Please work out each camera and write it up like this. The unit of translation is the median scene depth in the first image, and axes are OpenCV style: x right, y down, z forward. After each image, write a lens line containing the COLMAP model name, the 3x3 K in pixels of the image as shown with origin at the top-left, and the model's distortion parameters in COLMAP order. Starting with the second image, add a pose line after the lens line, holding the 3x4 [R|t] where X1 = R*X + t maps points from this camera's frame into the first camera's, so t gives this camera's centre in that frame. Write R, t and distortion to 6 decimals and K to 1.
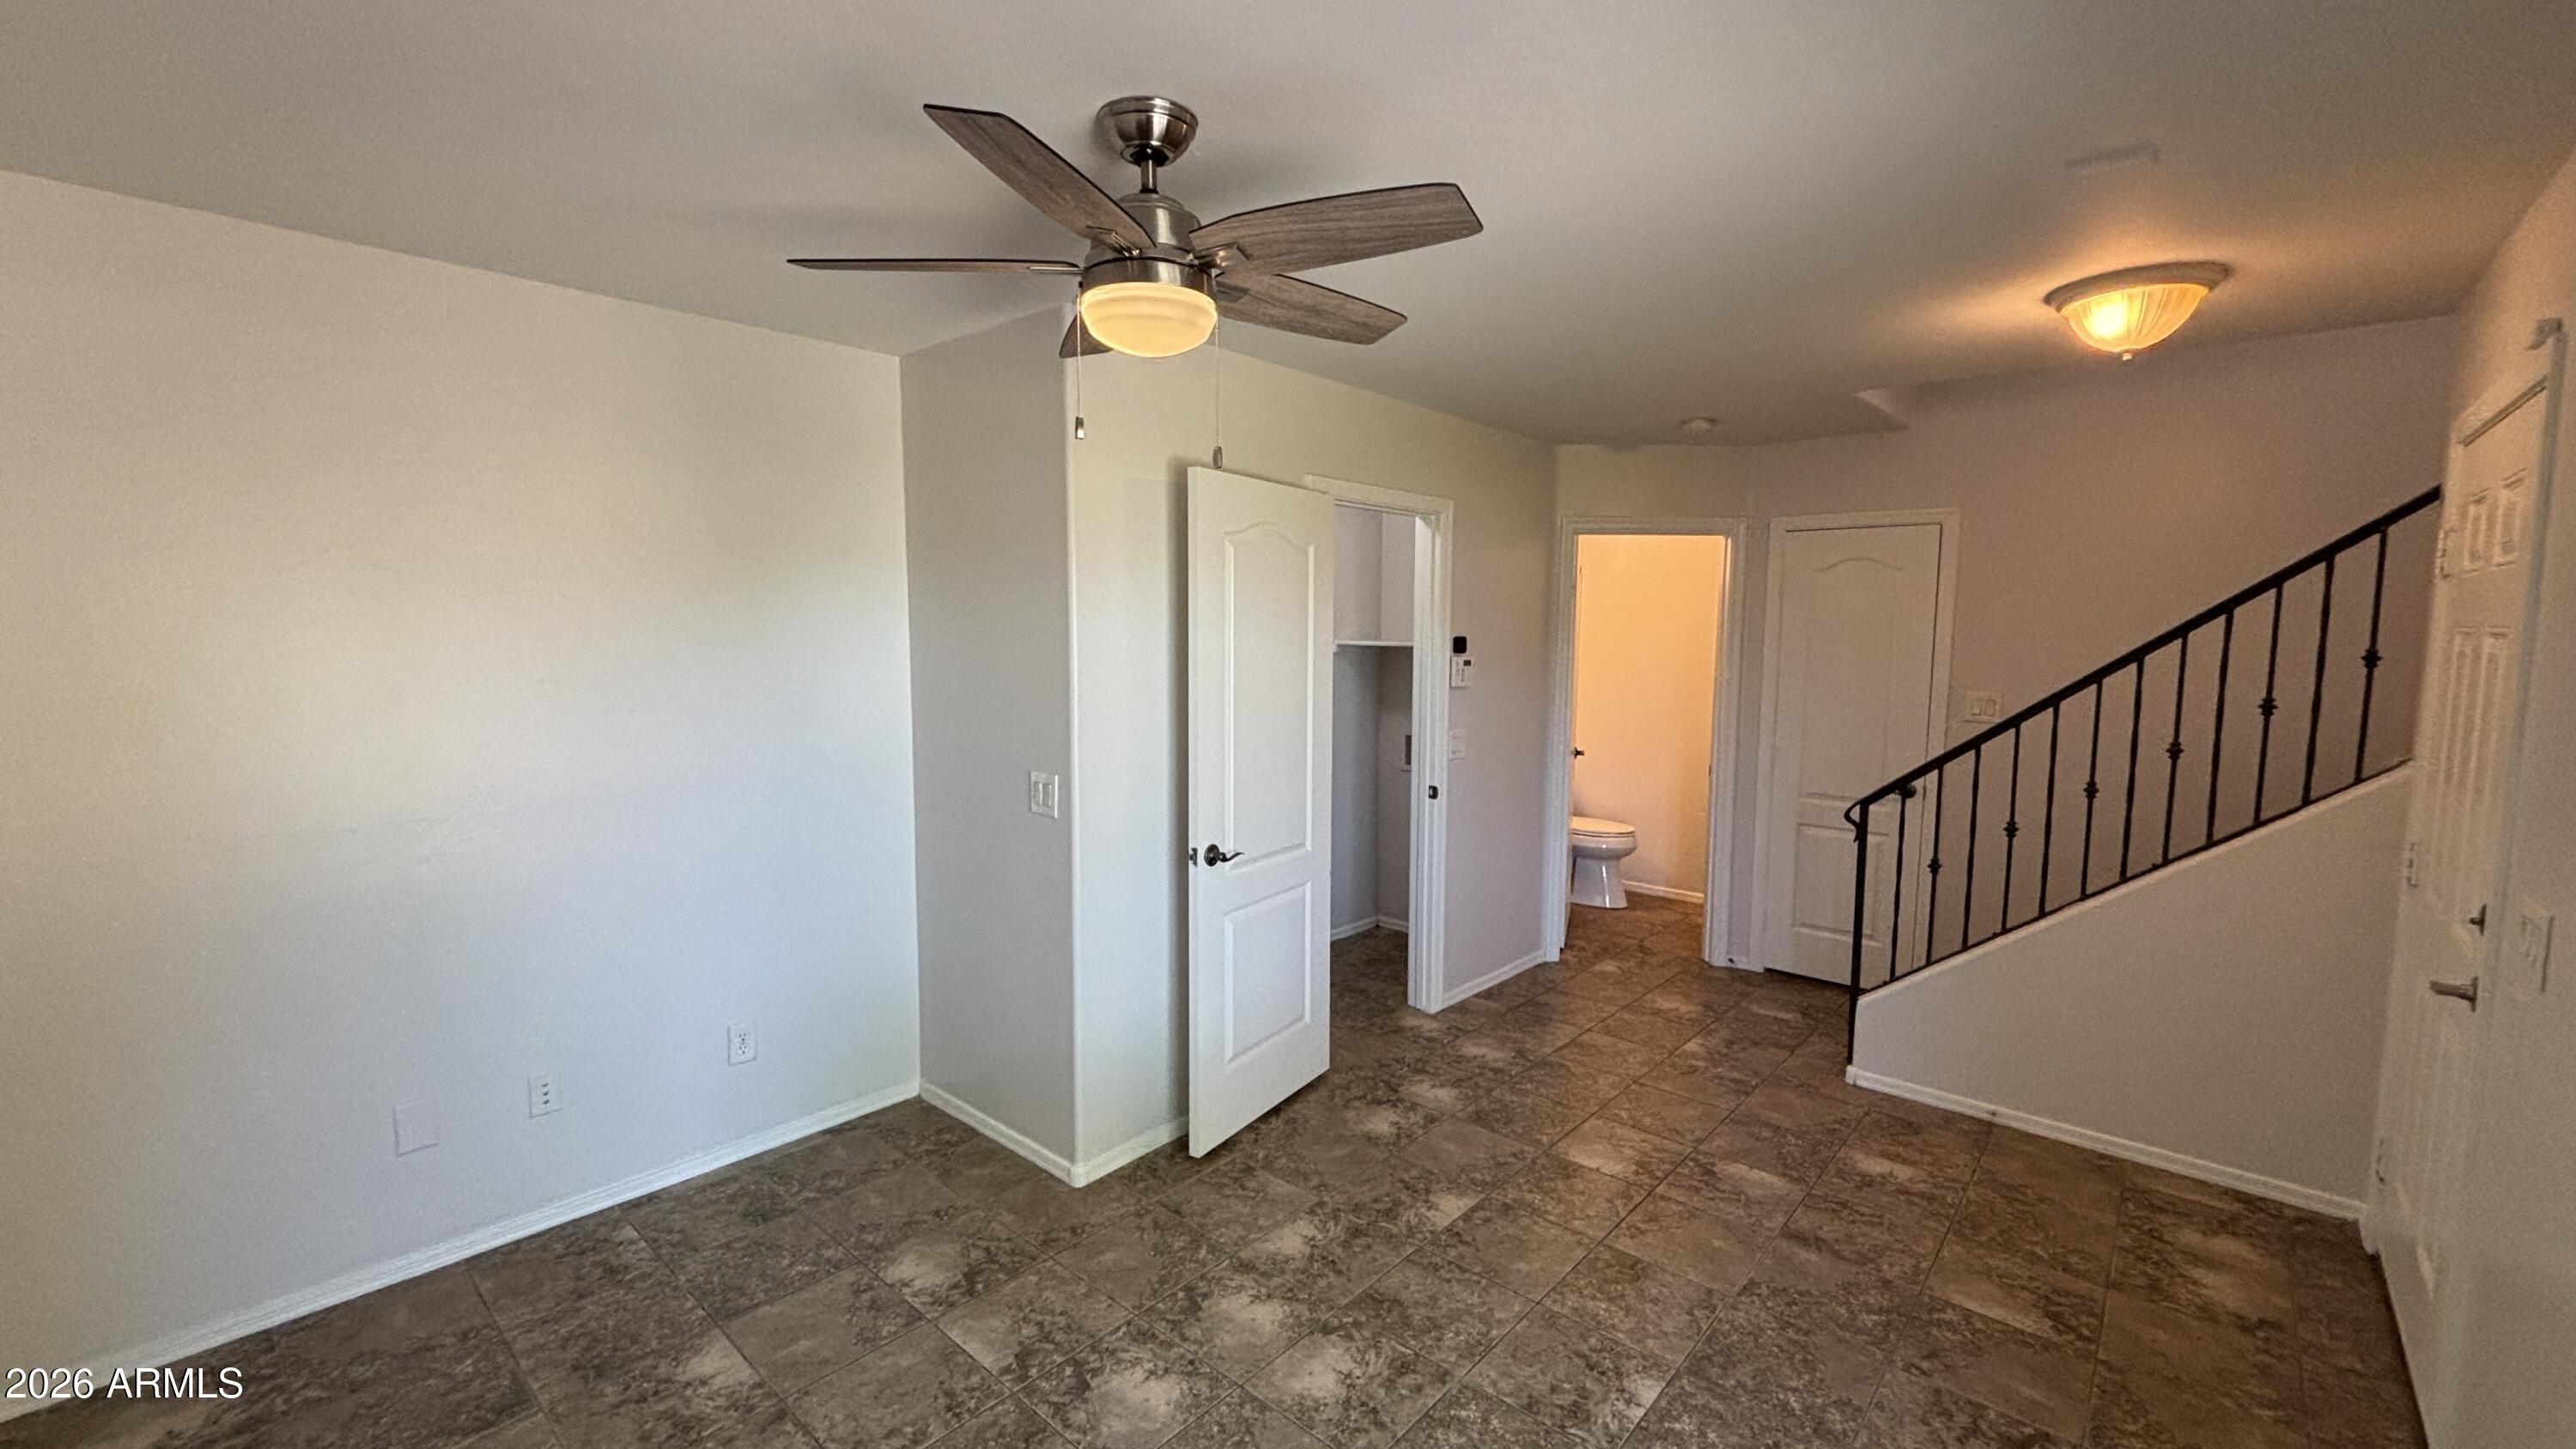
lens RADIAL K [[1043.9, 0, 1279.8], [0, 1043.9, 732.6], [0, 0, 1]] dist [0.017120, 0.000280]
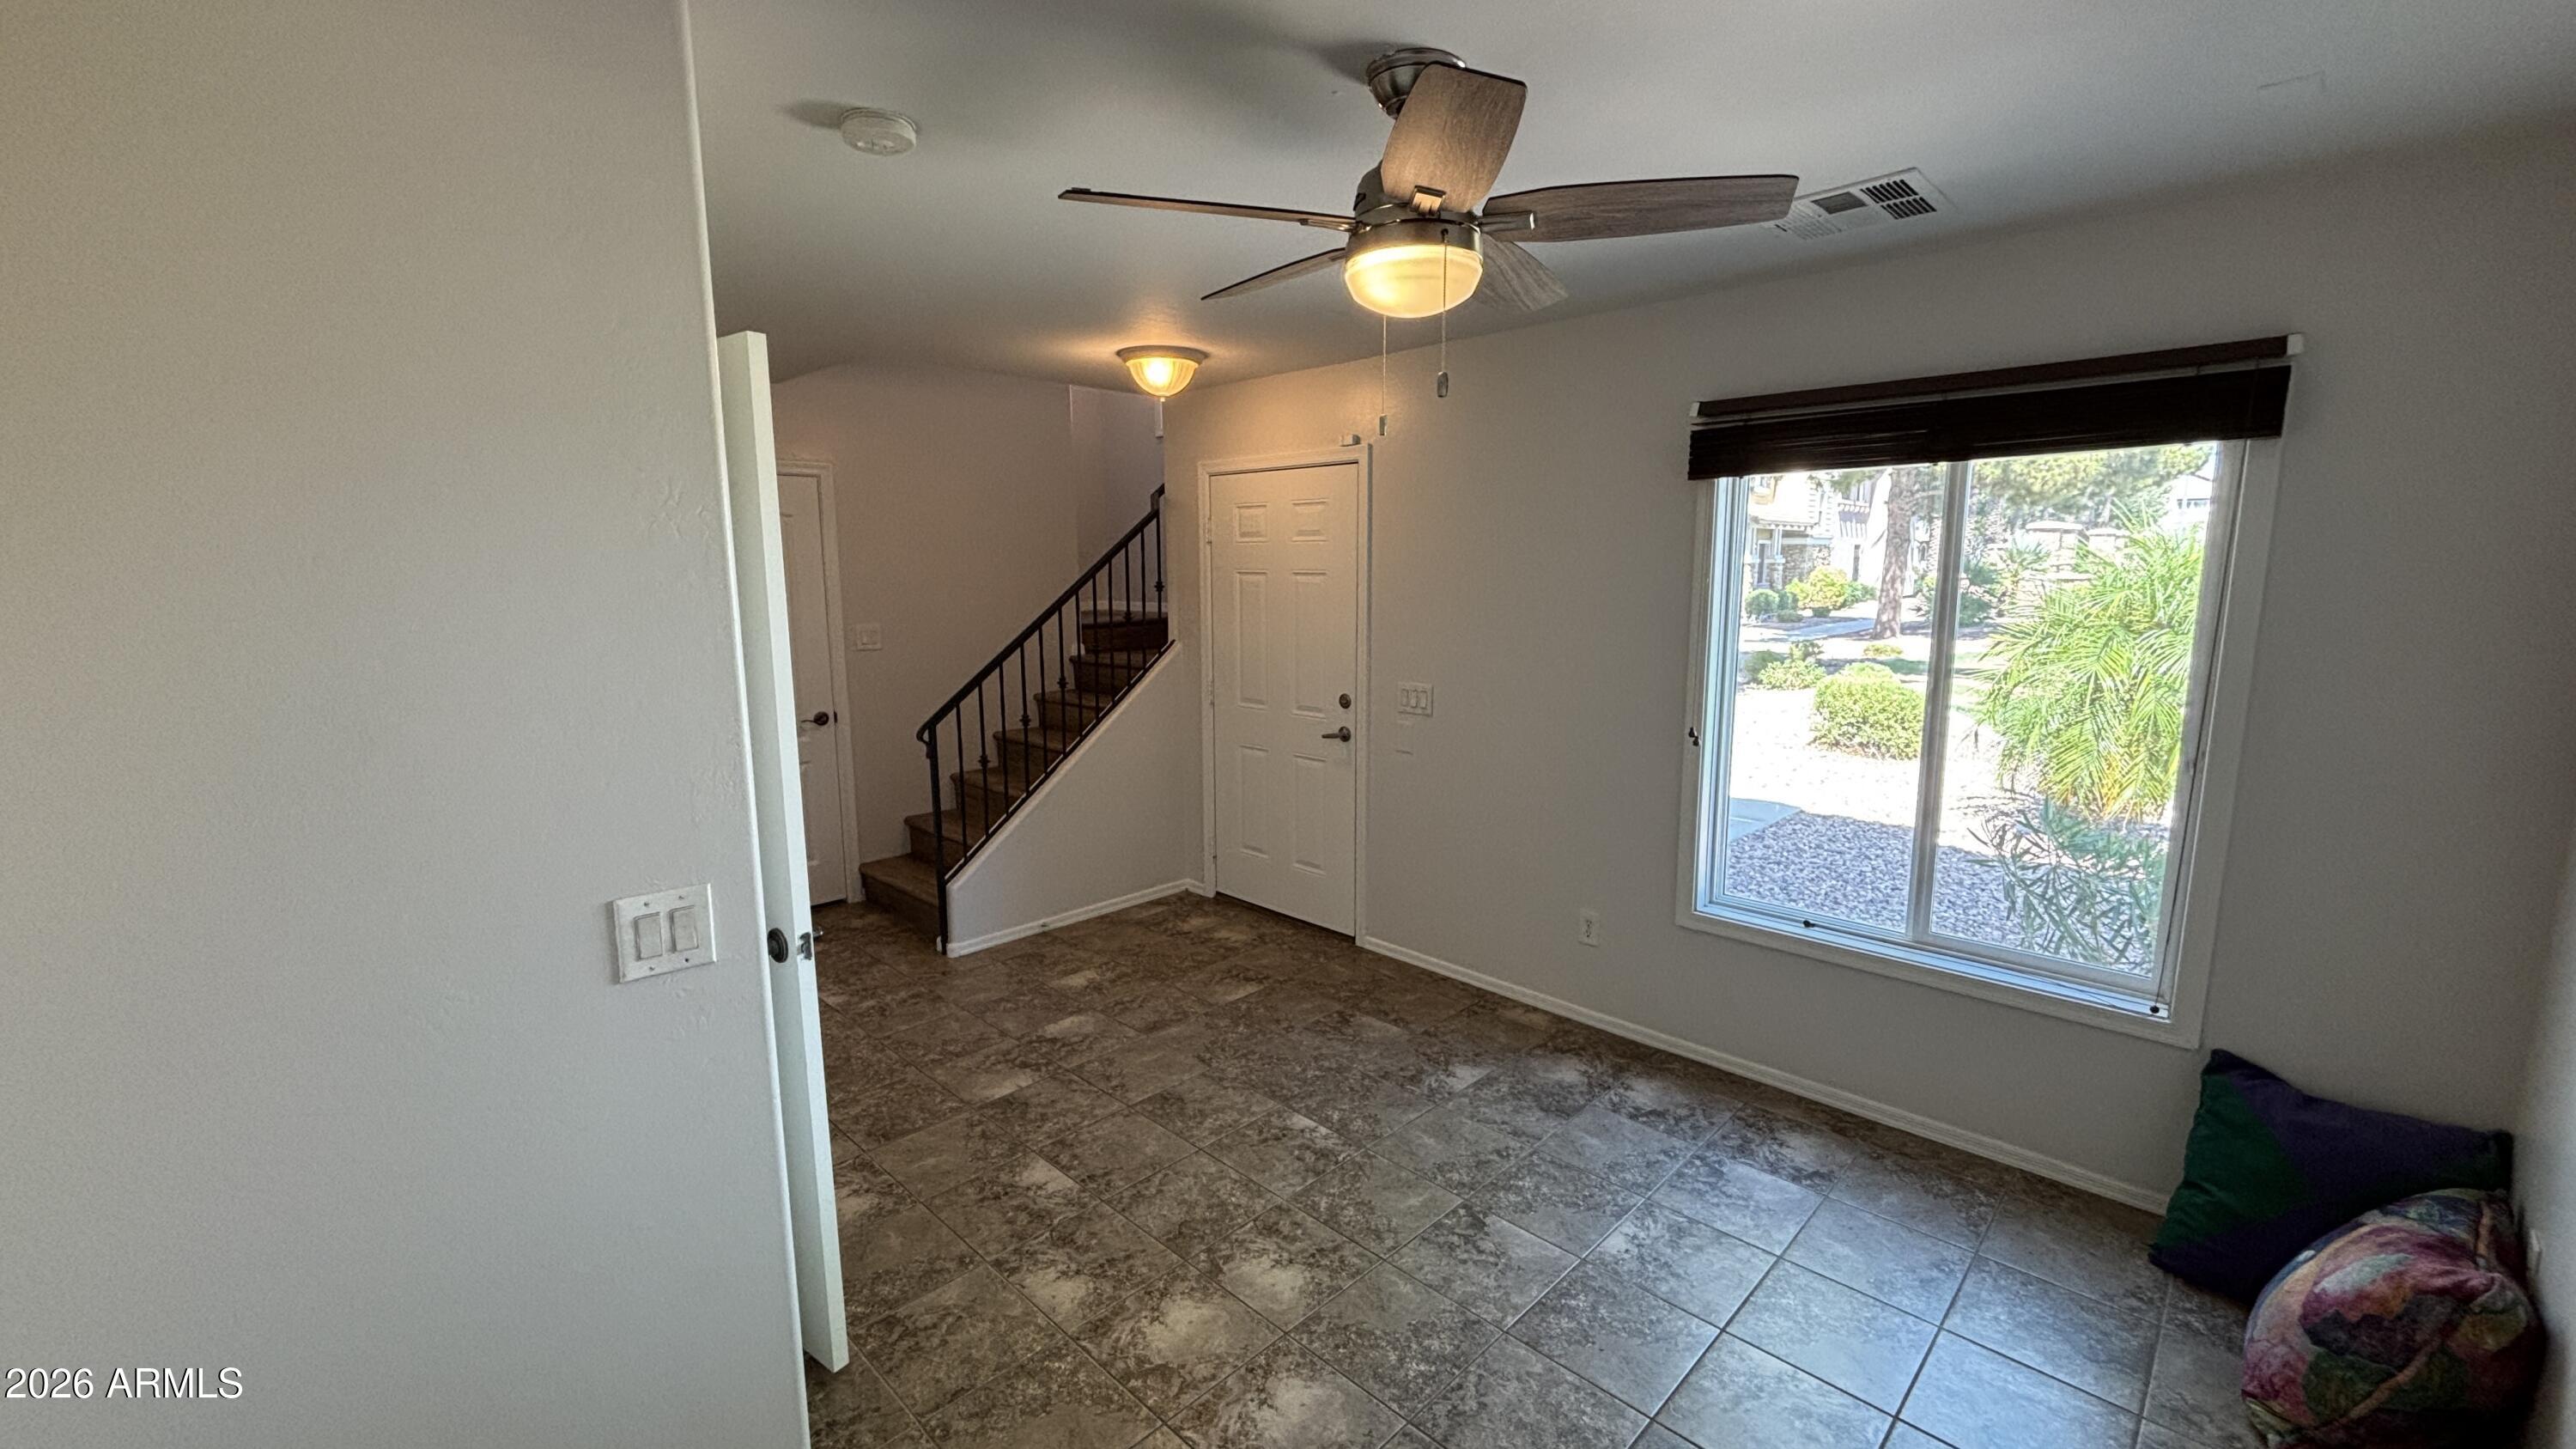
lens RADIAL K [[1043.9, 0, 1276.2], [0, 1043.9, 707.9], [0, 0, 1]] dist [0.017120, 0.000280]
pose [[0.068630, -0.151175, 0.986122, -0.730015], [0.113460, 0.983222, 0.142834, -0.096236], [-0.991169, 0.102082, 0.084631, 0.656442]]
